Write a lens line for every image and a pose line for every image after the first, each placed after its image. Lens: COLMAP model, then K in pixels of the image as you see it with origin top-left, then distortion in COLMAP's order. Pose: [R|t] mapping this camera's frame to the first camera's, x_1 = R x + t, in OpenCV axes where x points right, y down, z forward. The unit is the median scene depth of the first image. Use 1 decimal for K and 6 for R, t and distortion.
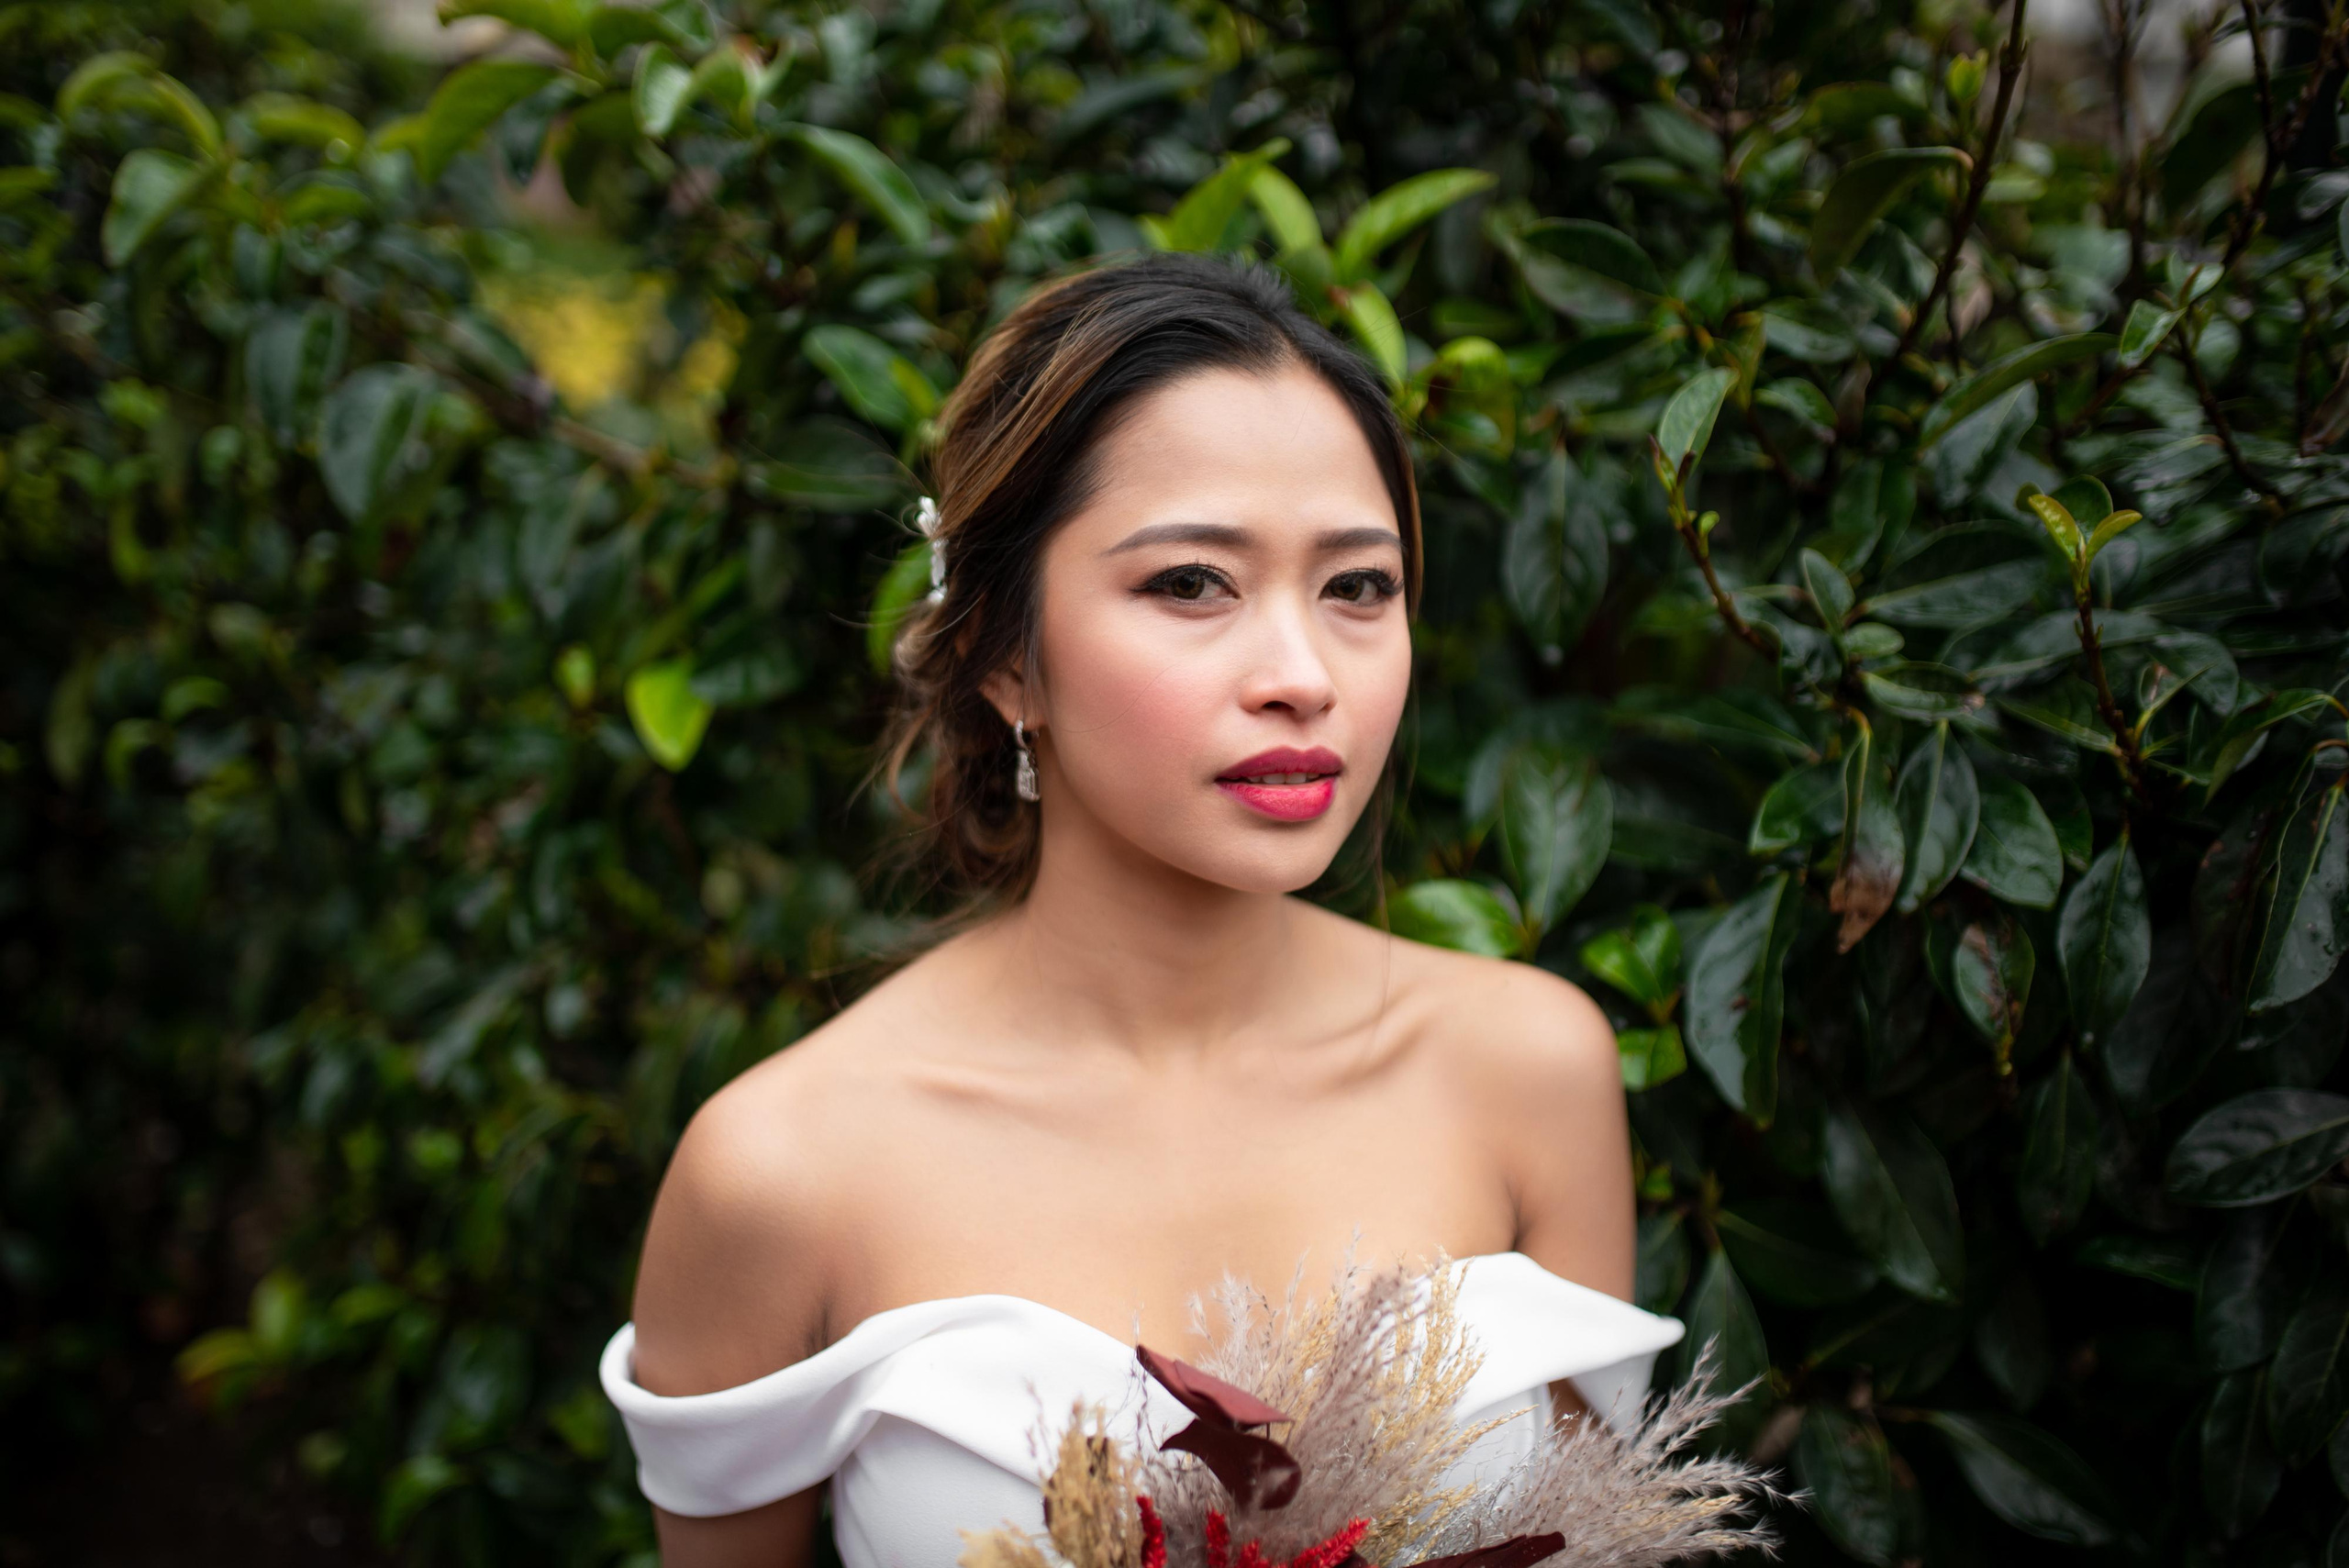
lens RADIAL K [[2284.1, 0, 1210.7], [0, 2284.1, 705.2], [0, 0, 1]] dist [-0.062216, 0.070973]
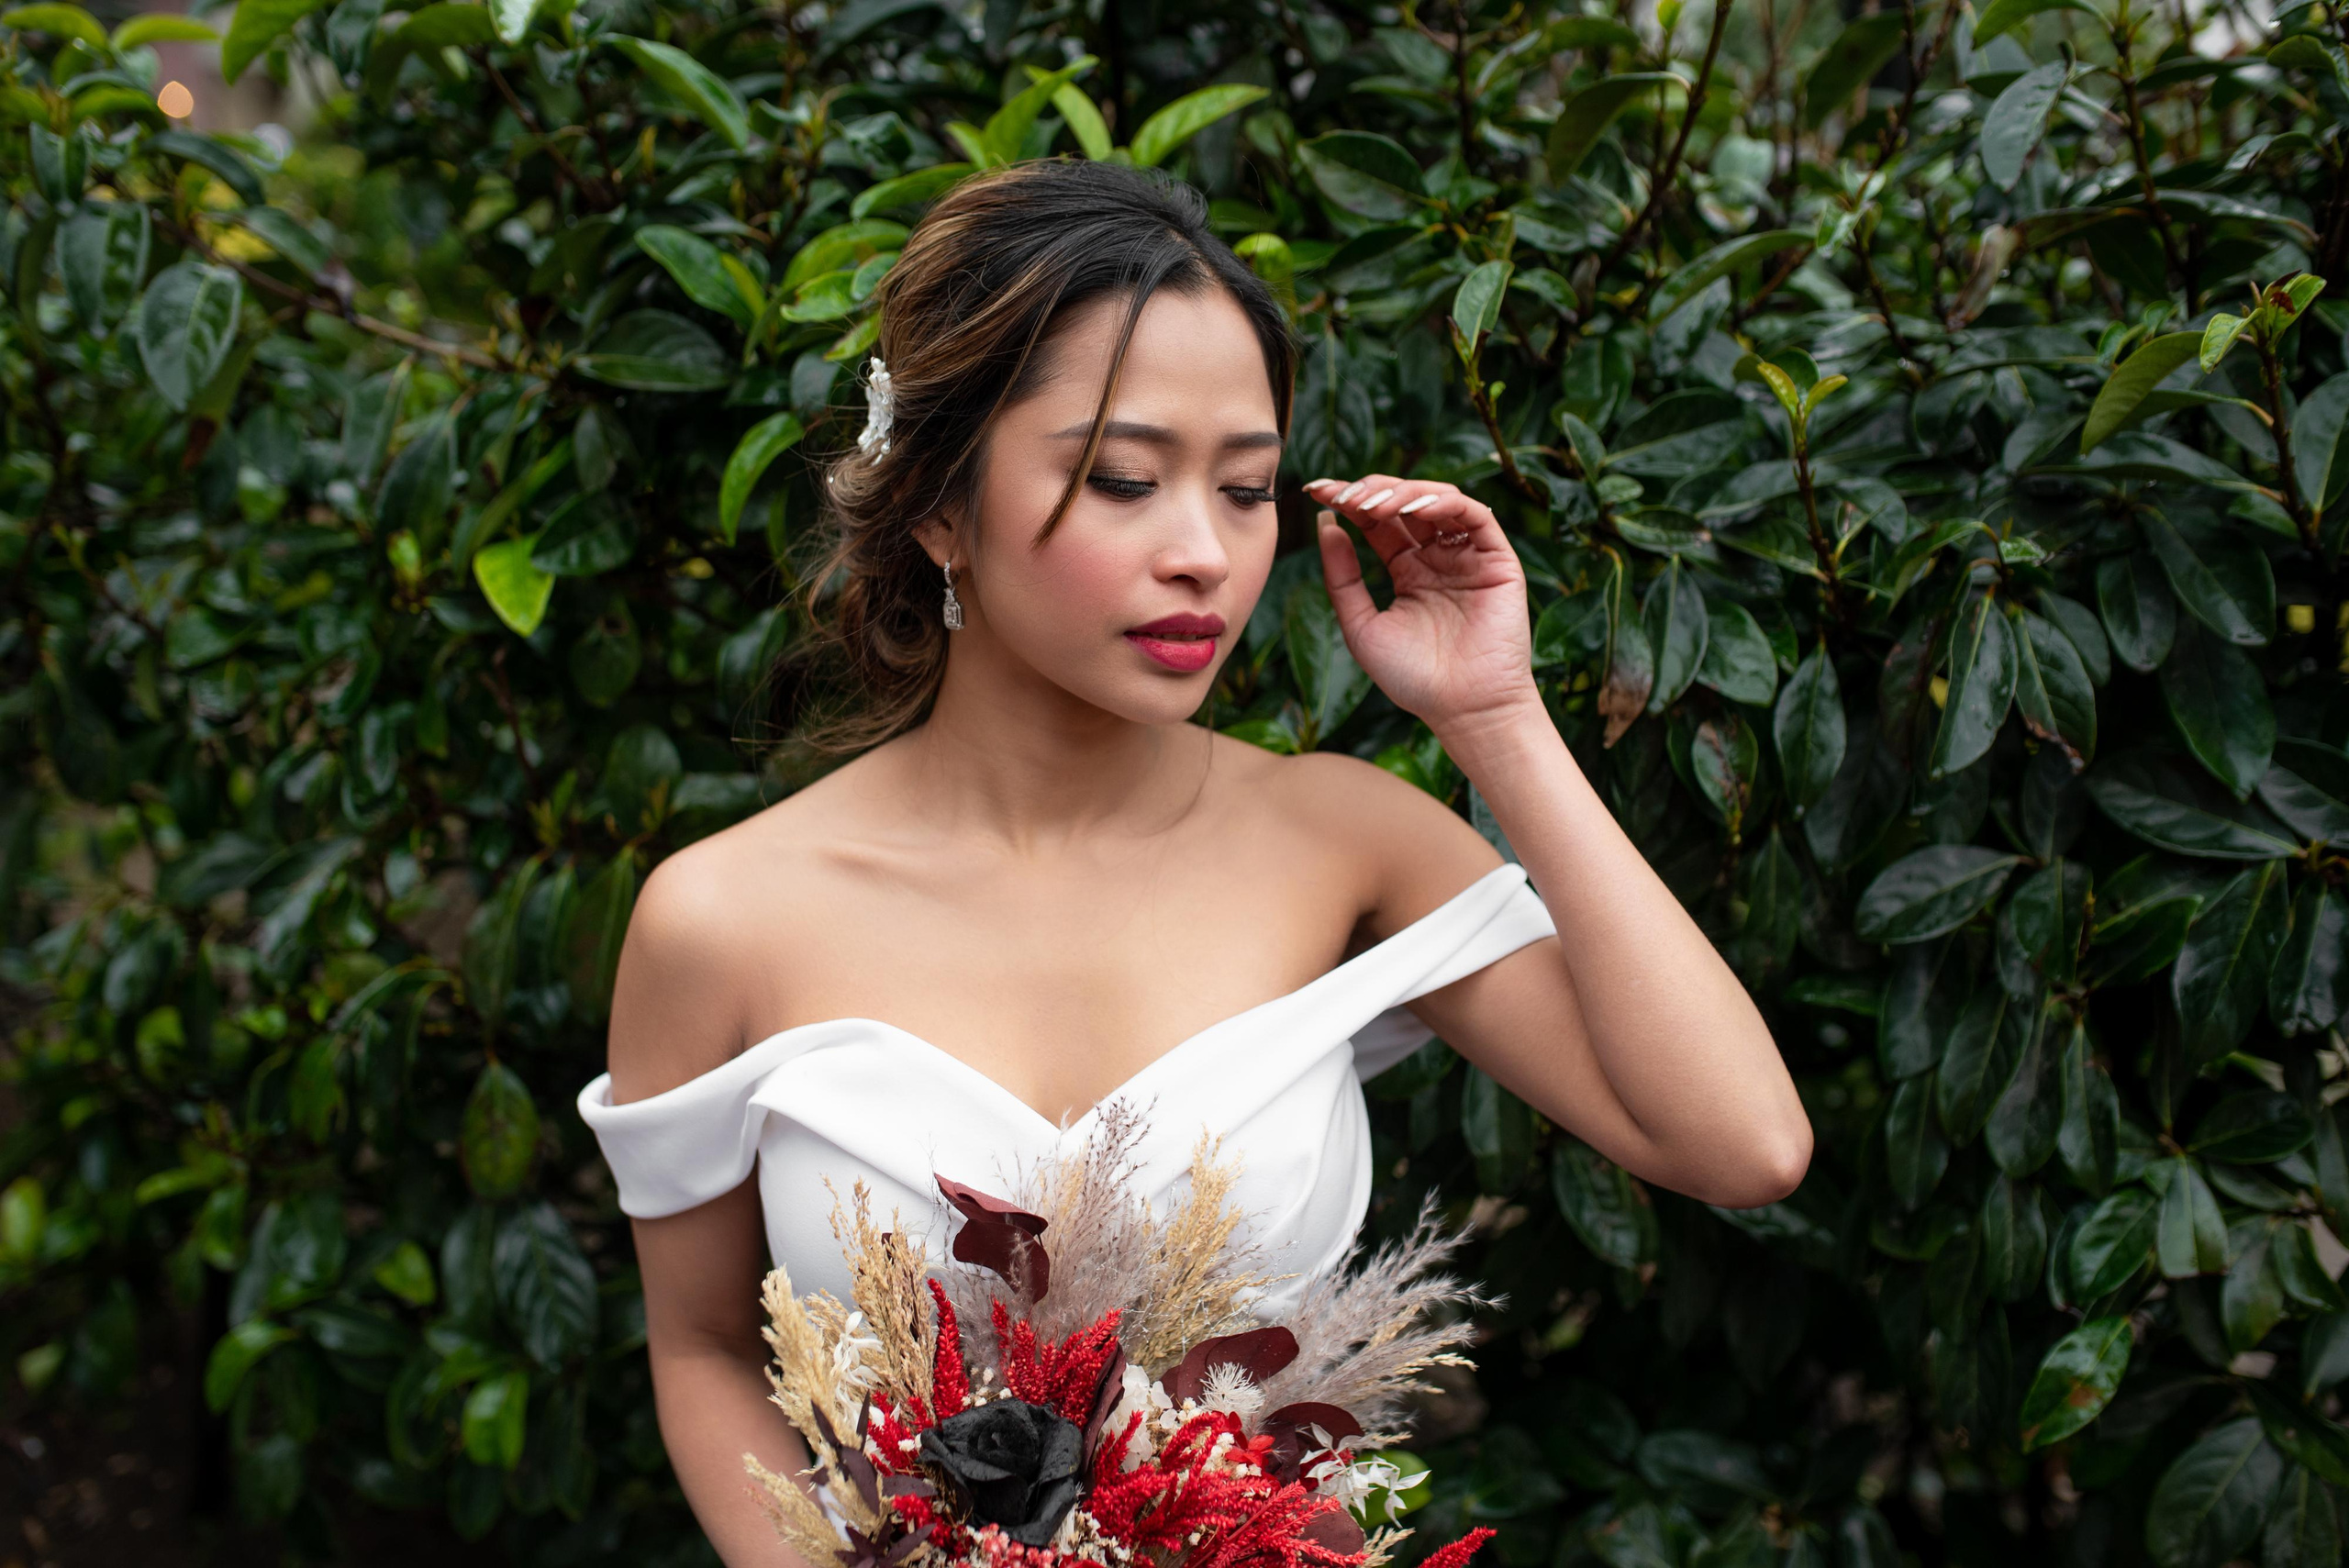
lens RADIAL K [[2284.1, 0, 1210.7], [0, 2284.1, 705.2], [0, 0, 1]] dist [-0.062216, 0.070973]
pose [[0.980125, -0.039485, 0.194412, -0.154618], [0.030589, 0.998352, 0.048554, 0.020290], [-0.196009, -0.041642, 0.979718, -0.133102]]
